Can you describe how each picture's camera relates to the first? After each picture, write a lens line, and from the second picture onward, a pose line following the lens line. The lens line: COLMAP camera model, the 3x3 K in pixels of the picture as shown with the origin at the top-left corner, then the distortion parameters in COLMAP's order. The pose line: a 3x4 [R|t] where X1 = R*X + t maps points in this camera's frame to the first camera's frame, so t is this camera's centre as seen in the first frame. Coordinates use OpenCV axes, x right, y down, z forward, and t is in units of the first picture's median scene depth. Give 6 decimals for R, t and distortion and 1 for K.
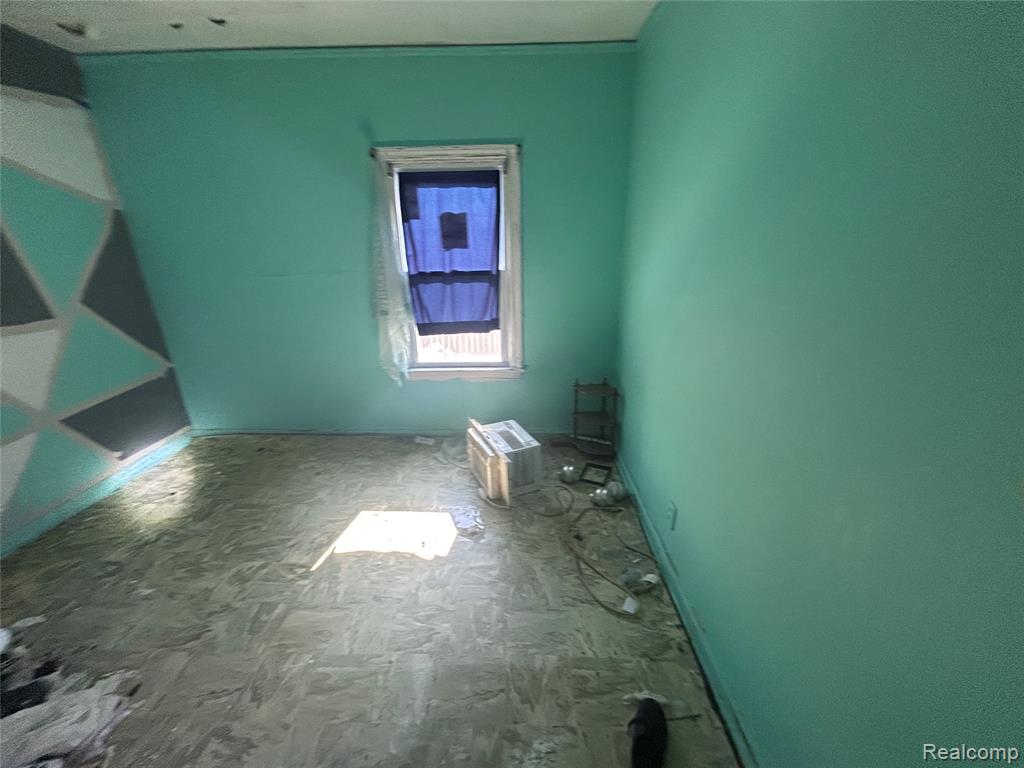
lens RADIAL K [[413.2, 0, 507.8], [0, 413.2, 379.0], [0, 0, 1]] dist [0.001337, 0.000885]
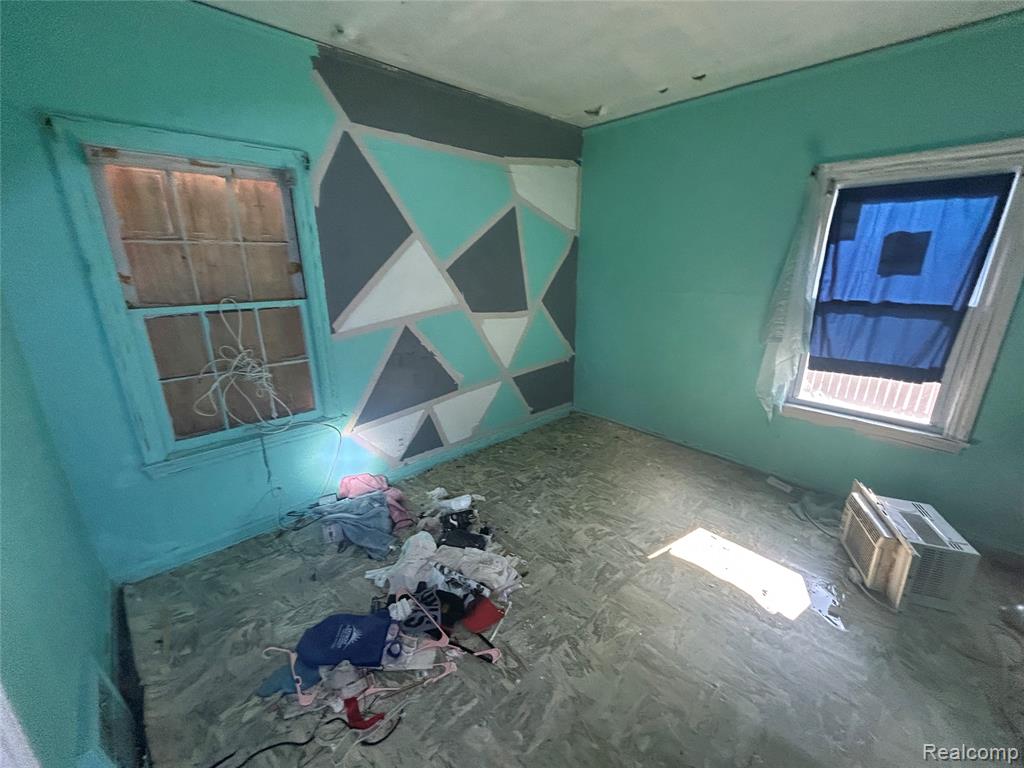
lens RADIAL K [[413.2, 0, 507.2], [0, 413.2, 380.4], [0, 0, 1]] dist [0.001337, 0.000885]
pose [[0.704081, 0.218830, -0.675561, -0.076633], [-0.238946, 0.968868, 0.064806, 0.017004], [0.668711, 0.115794, 0.734450, -0.094732]]
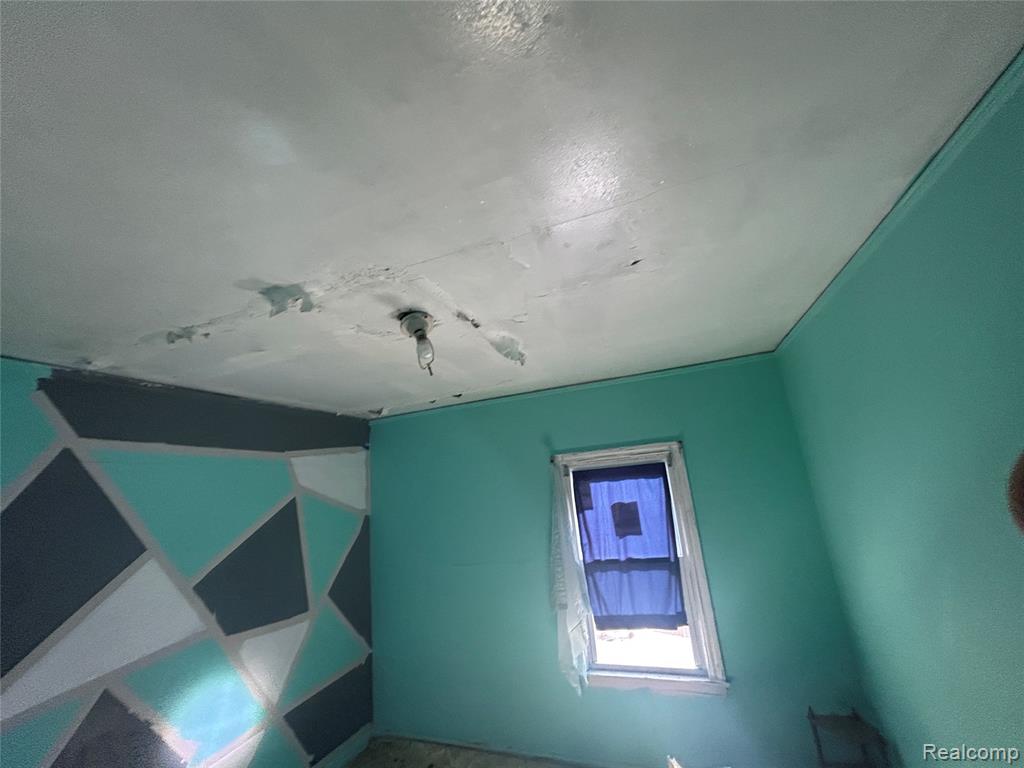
lens RADIAL K [[413.2, 0, 507.4], [0, 413.2, 382.5], [0, 0, 1]] dist [0.001337, 0.000885]
pose [[0.937814, -0.142555, -0.316518, -0.032287], [-0.048396, 0.849195, -0.525857, -0.090162], [0.343749, 0.508474, 0.789488, -0.115516]]
